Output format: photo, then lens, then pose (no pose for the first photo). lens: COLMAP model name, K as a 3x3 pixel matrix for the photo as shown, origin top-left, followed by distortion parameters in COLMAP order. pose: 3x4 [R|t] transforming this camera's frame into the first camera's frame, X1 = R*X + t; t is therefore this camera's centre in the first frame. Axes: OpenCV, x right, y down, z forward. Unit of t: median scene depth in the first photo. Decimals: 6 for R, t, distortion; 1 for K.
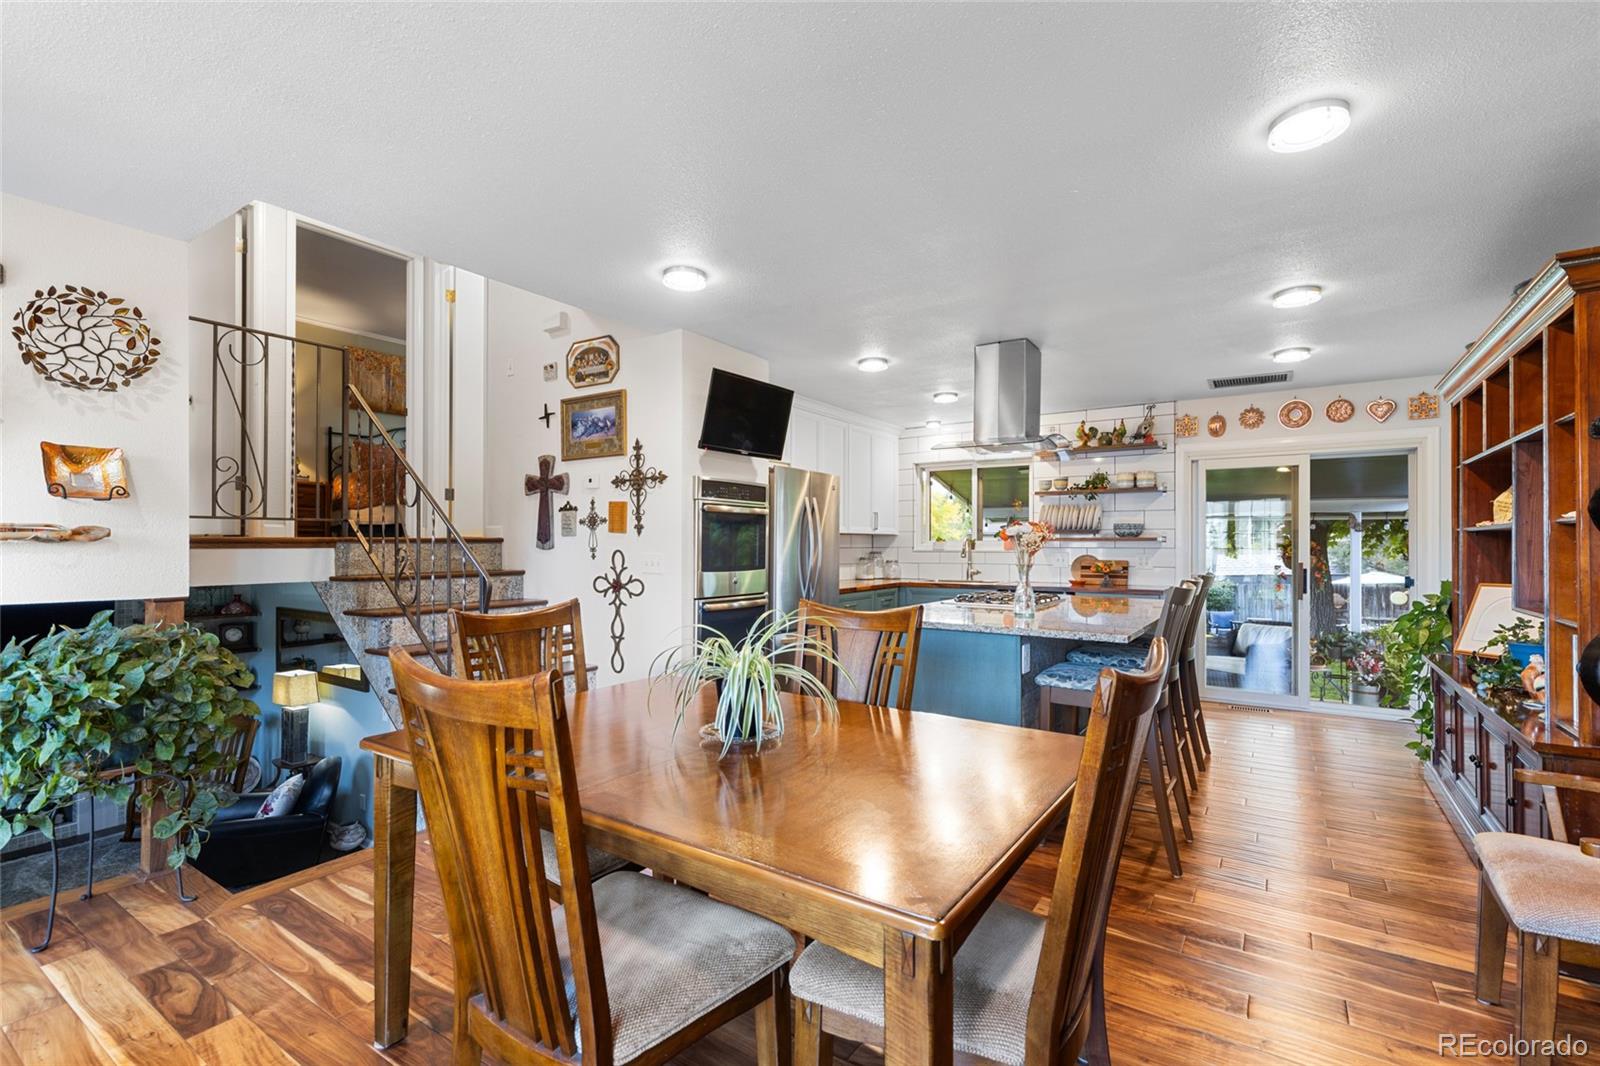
lens RADIAL K [[724.5, 0, 794.6], [0, 724.5, 537.1], [0, 0, 1]] dist [0.007548, -0.000019]
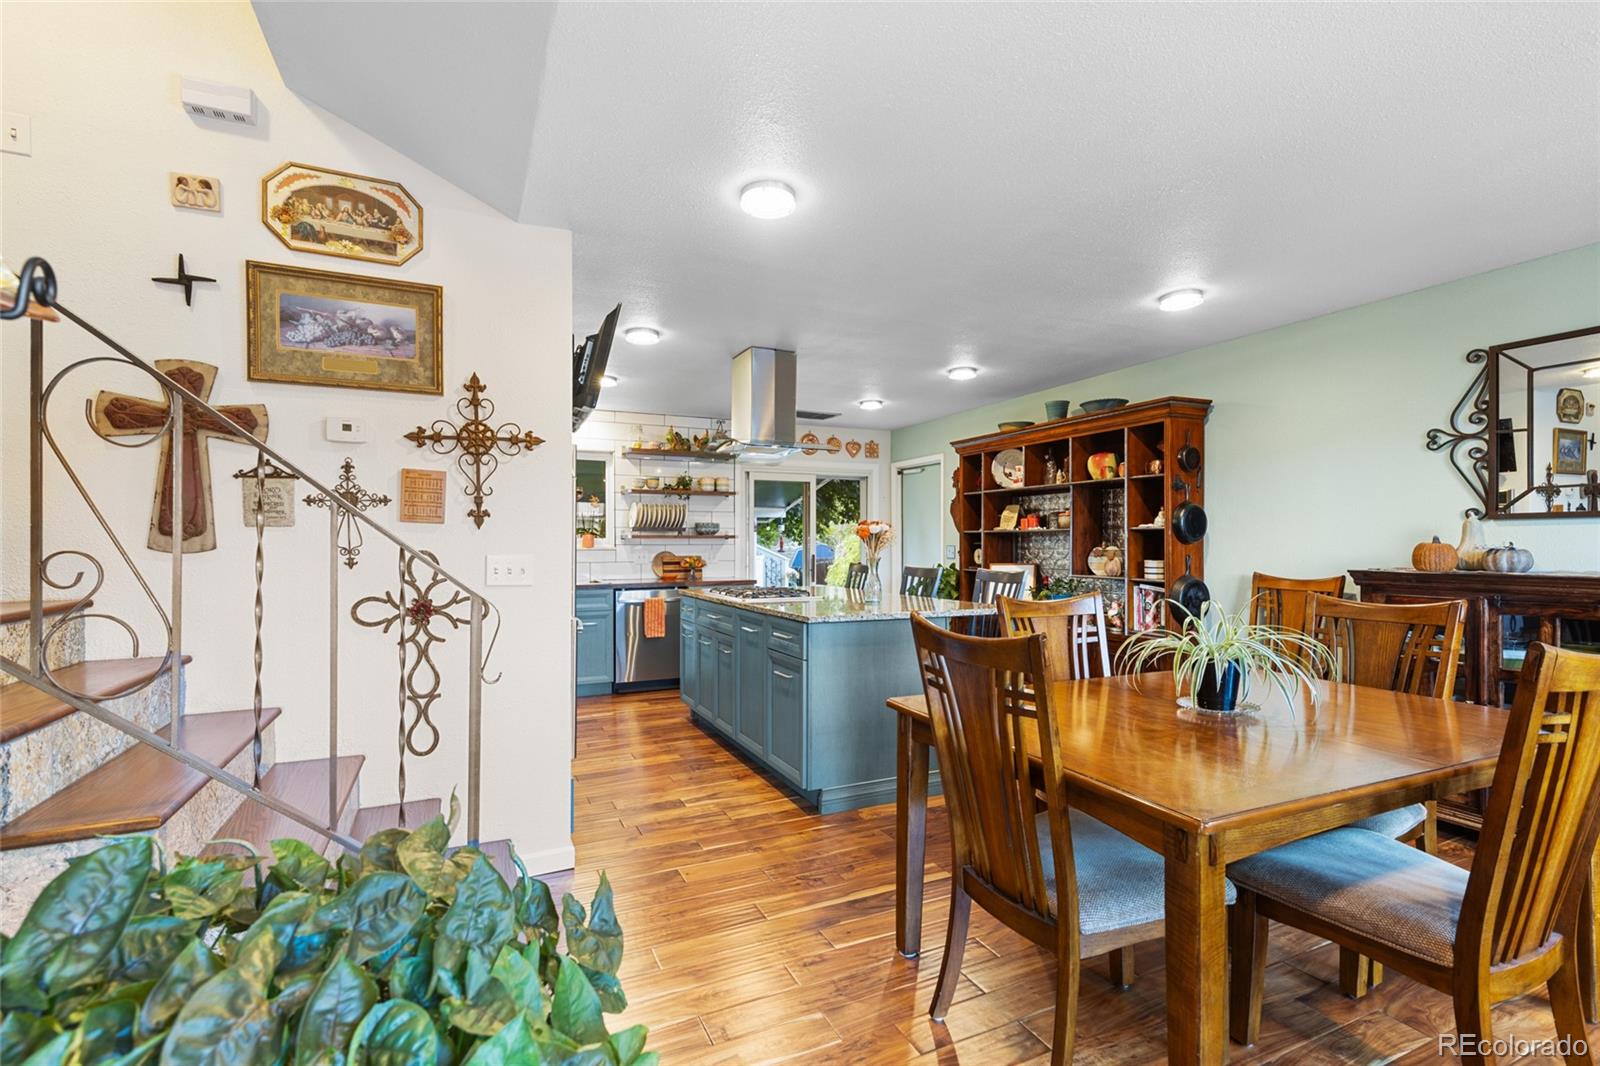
lens RADIAL K [[718.5, 0, 797.5], [0, 718.5, 542.7], [0, 0, 1]] dist [0.007126, 0.000083]
pose [[0.523758, -0.002414, 0.851864, -0.443785], [-0.006180, 0.999959, 0.006634, 0.003783], [-0.851845, -0.008739, 0.523722, 0.318613]]
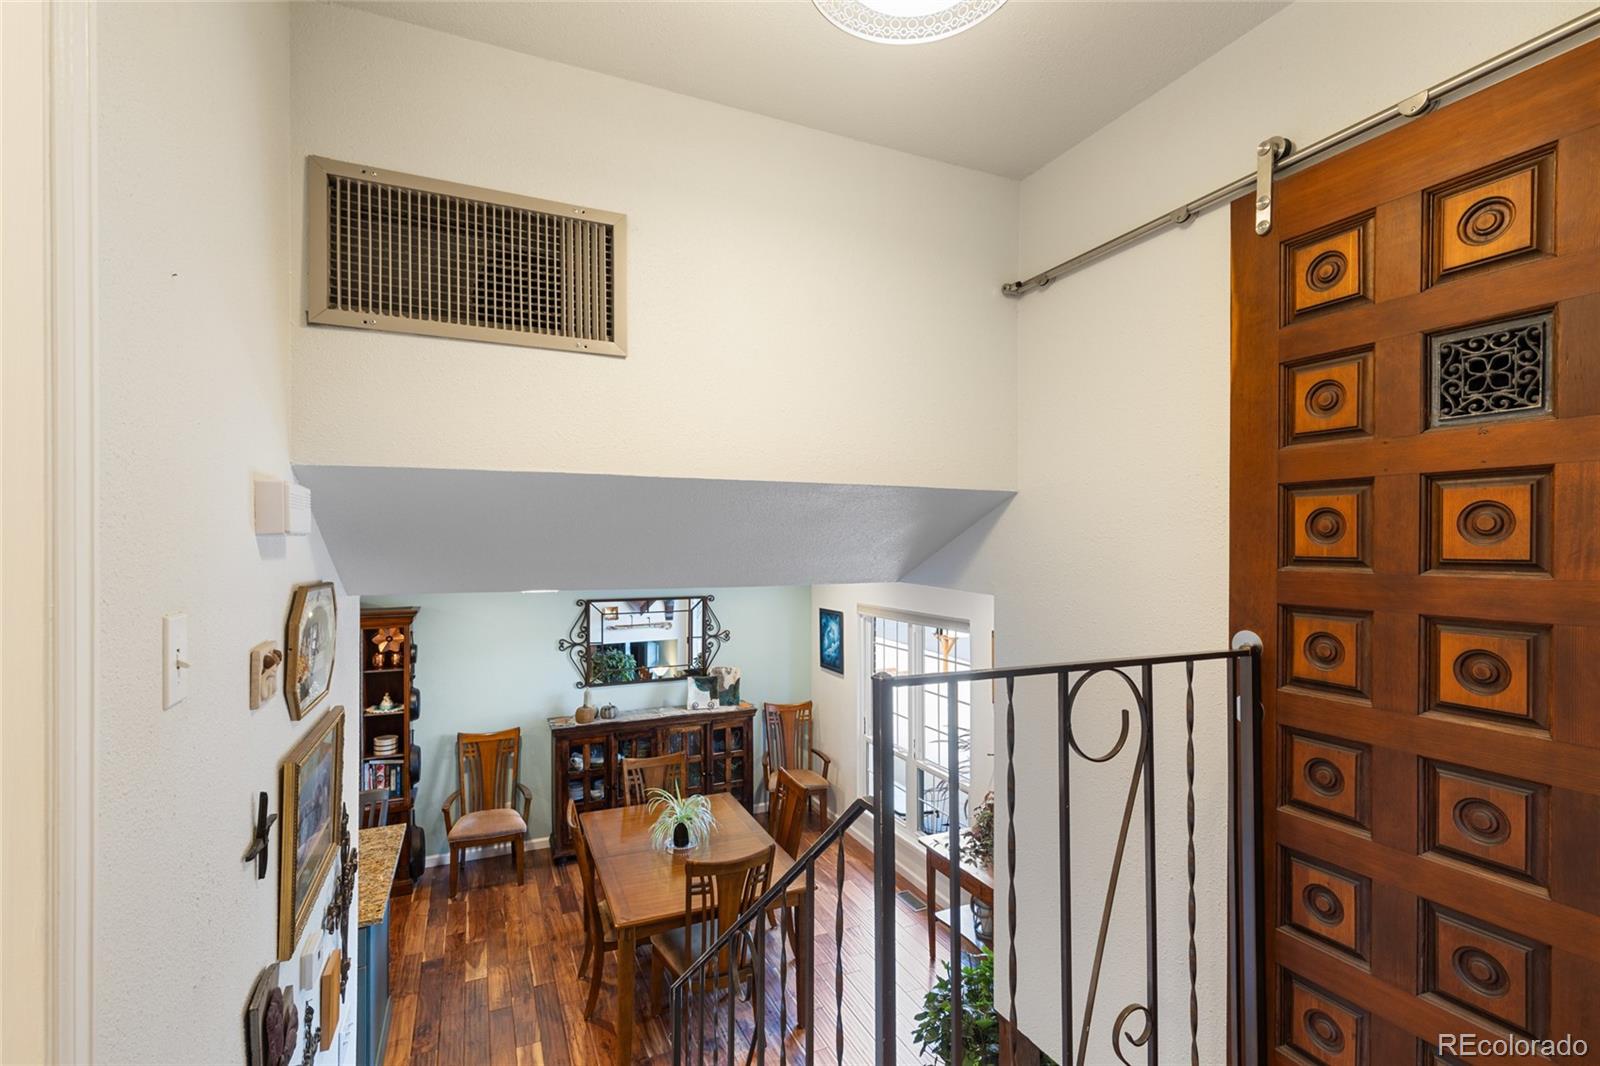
lens RADIAL K [[718.5, 0, 797.5], [0, 718.5, 542.7], [0, 0, 1]] dist [0.007126, 0.000083]
pose [[-0.846174, 0.000975, 0.532906, -0.542405], [-0.002528, 0.999980, -0.005843, -0.231445], [-0.532901, -0.006291, -0.846154, 0.920415]]
